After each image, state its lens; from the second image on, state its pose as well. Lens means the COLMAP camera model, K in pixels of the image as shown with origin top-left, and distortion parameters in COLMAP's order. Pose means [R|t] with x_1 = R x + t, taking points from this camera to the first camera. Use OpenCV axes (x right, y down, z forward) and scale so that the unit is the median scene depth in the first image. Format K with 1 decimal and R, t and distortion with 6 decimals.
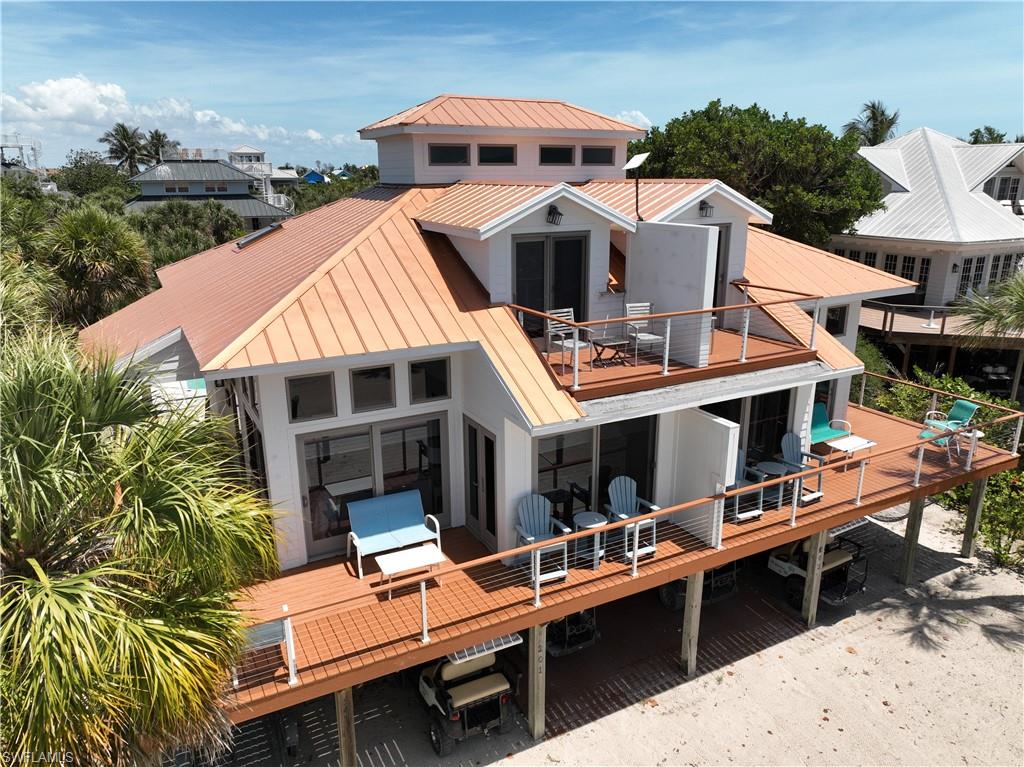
lens RADIAL K [[726.4, 0, 512.0], [0, 726.4, 383.5], [0, 0, 1]] dist [0.017990, 0.000145]
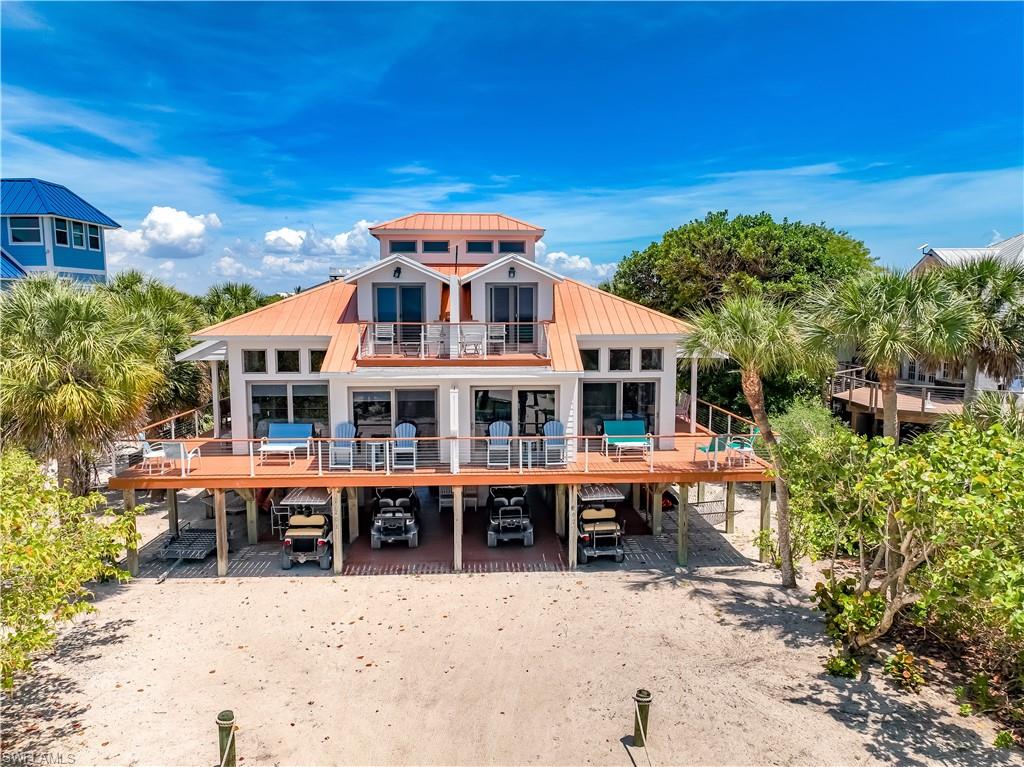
lens RADIAL K [[726.4, 0, 512.0], [0, 726.4, 383.5], [0, 0, 1]] dist [0.017990, 0.000145]
pose [[0.903115, 0.051206, -0.426335, 0.829385], [-0.121927, 0.982578, -0.140266, 0.186782], [0.411724, 0.178658, 0.893624, -0.308698]]
